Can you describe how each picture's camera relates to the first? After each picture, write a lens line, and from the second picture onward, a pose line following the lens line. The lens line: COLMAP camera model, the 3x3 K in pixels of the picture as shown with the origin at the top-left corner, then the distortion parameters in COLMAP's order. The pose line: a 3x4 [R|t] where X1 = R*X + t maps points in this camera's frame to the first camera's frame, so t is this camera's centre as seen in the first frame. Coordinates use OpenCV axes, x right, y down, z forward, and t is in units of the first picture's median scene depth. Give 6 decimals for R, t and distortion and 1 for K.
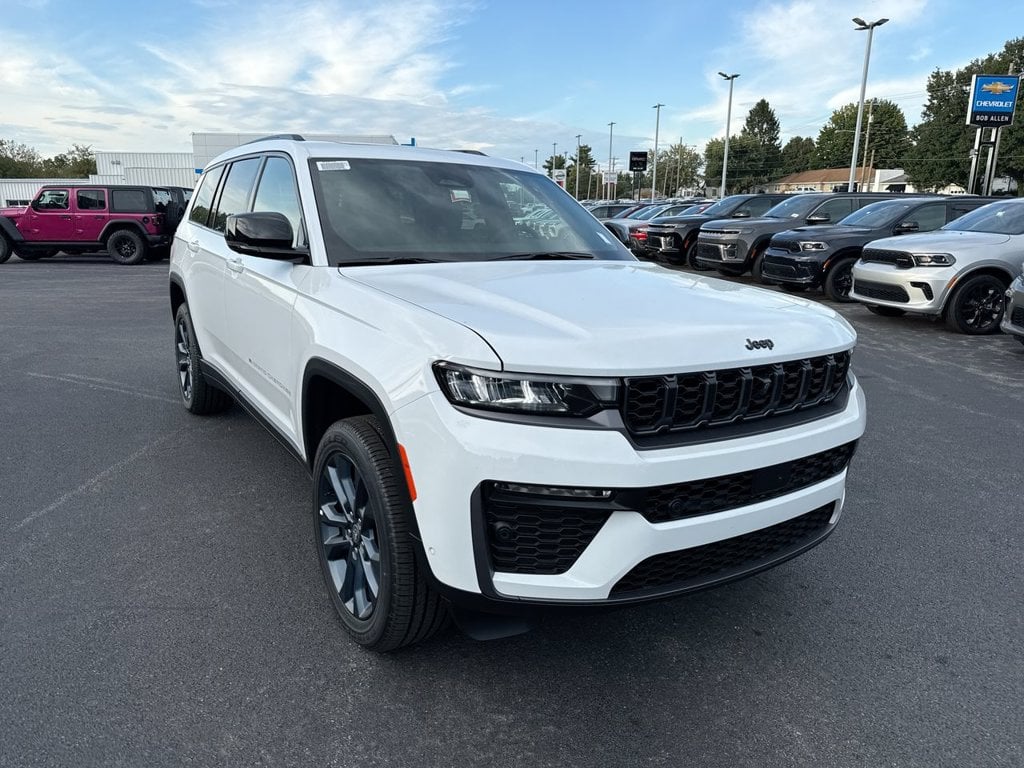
lens RADIAL K [[693.4, 0, 537.0], [0, 693.4, 376.6], [0, 0, 1]] dist [0.006186, -0.002647]
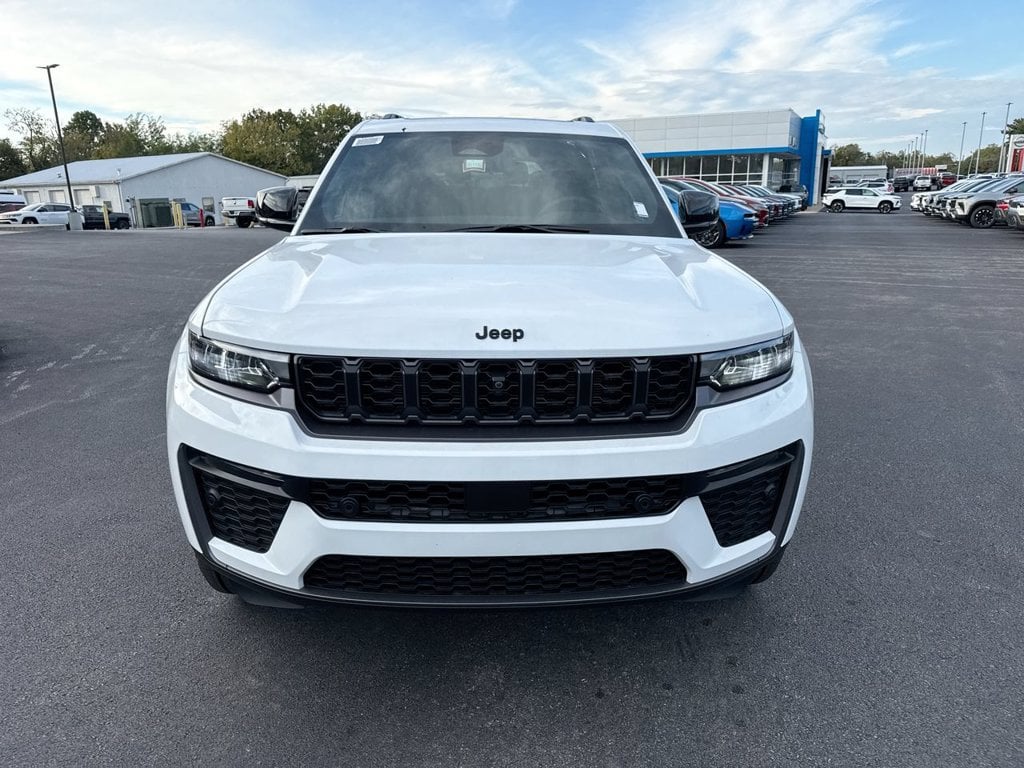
lens RADIAL K [[717.9, 0, 583.4], [0, 717.9, 375.9], [0, 0, 1]] dist [0.022802, -0.002794]
pose [[0.872128, 0.106528, -0.477541, 0.094253], [-0.099054, 0.994242, 0.040889, -0.004848], [0.479147, 0.011642, 0.877658, 0.035990]]
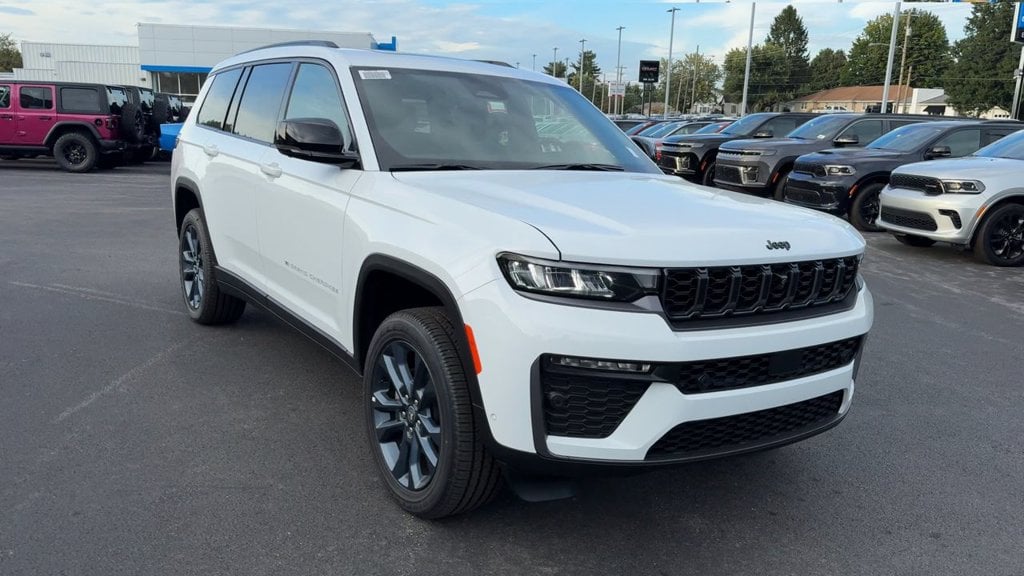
lens RADIAL K [[788.0, 0, 562.1], [0, 788.0, 314.9], [0, 0, 1]] dist [0.035909, -0.051668]
pose [[0.999011, 0.017320, 0.040950, -0.010261], [-0.017382, 0.999848, 0.001138, 0.008487], [-0.040924, -0.001848, 0.999161, -0.033891]]
